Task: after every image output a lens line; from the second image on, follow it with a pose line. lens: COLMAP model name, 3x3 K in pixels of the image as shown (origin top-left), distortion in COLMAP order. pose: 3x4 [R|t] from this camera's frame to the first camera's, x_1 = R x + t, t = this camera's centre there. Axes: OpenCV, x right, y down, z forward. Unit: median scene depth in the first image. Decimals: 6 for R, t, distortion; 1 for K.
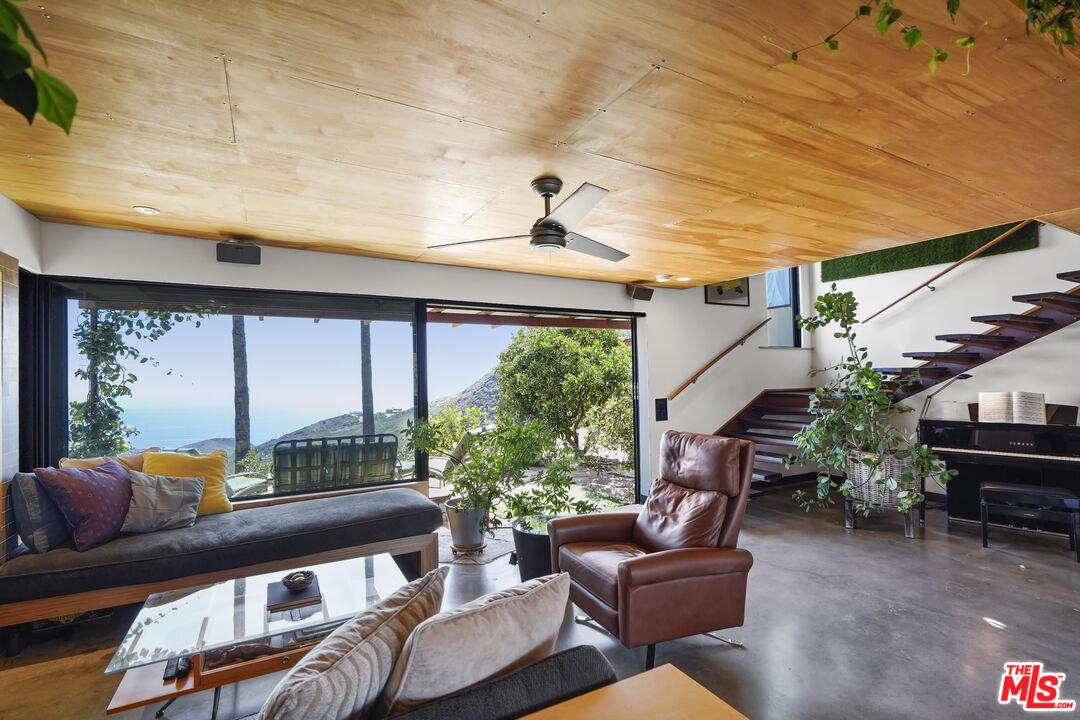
lens RADIAL K [[492.9, 0, 534.9], [0, 492.9, 361.5], [0, 0, 1]] dist [-0.000118, 0.000043]
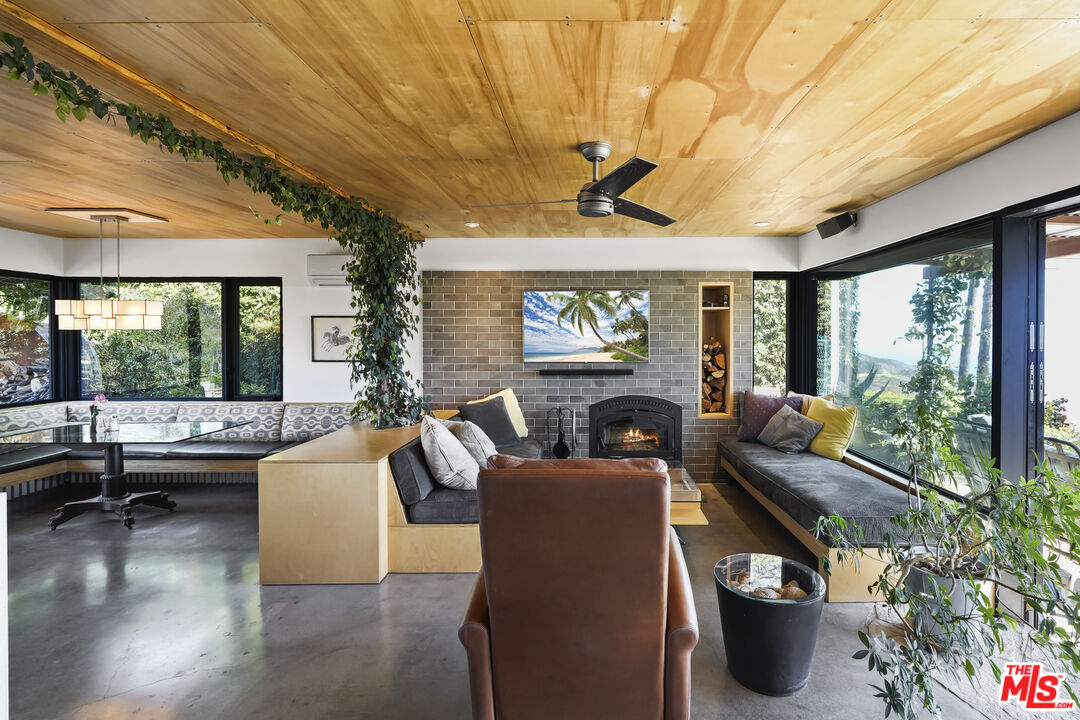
lens RADIAL K [[520.7, 0, 588.8], [0, 520.7, 340.8], [0, 0, 1]] dist [0.000093, 0.000112]
pose [[-0.467846, 0.019347, -0.883598, 0.634887], [0.027983, 0.999583, 0.007070, 0.011046], [0.883367, -0.021418, -0.468192, 0.982973]]
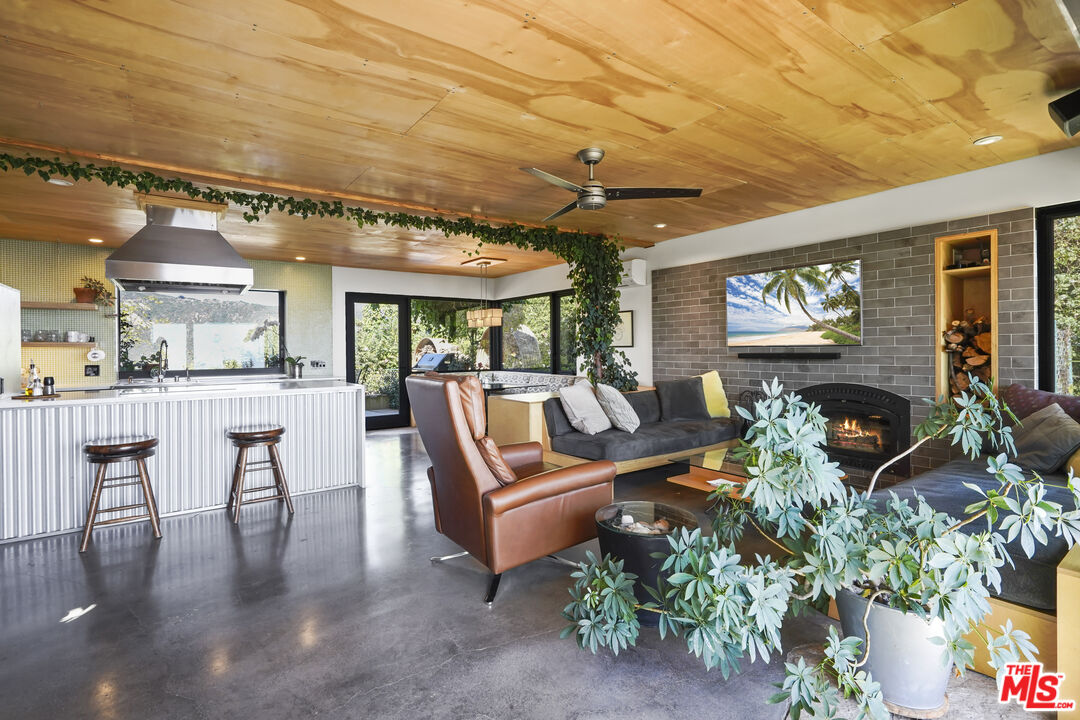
lens RADIAL K [[504.4, 0, 533.0], [0, 504.4, 349.2], [0, 0, 1]] dist [0.000362, 0.000083]
pose [[-0.989385, 0.021767, -0.143679, 0.231433], [0.025118, 0.999452, -0.021548, 0.096906], [0.143131, -0.024928, -0.989390, 1.475120]]
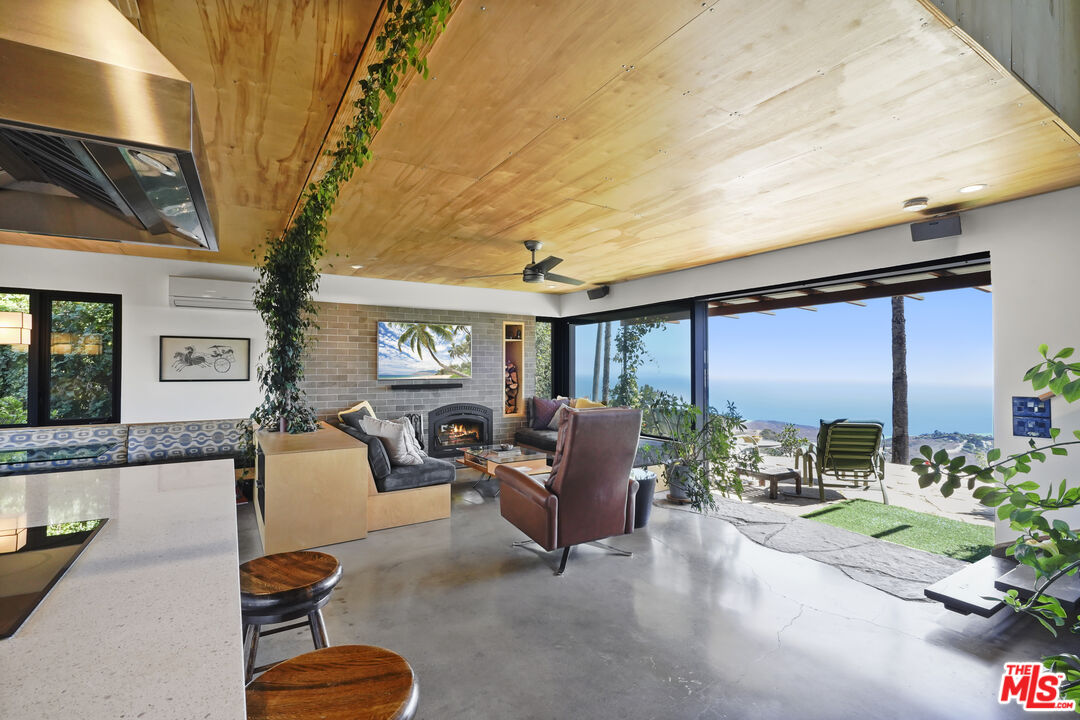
lens RADIAL K [[492.9, 0, 534.9], [0, 492.9, 361.5], [0, 0, 1]] dist [-0.000118, 0.000043]
pose [[0.067478, -0.003385, -0.997715, 1.131454], [0.025790, 0.999666, -0.001647, 0.030134], [0.997387, -0.025620, 0.067543, 0.591832]]
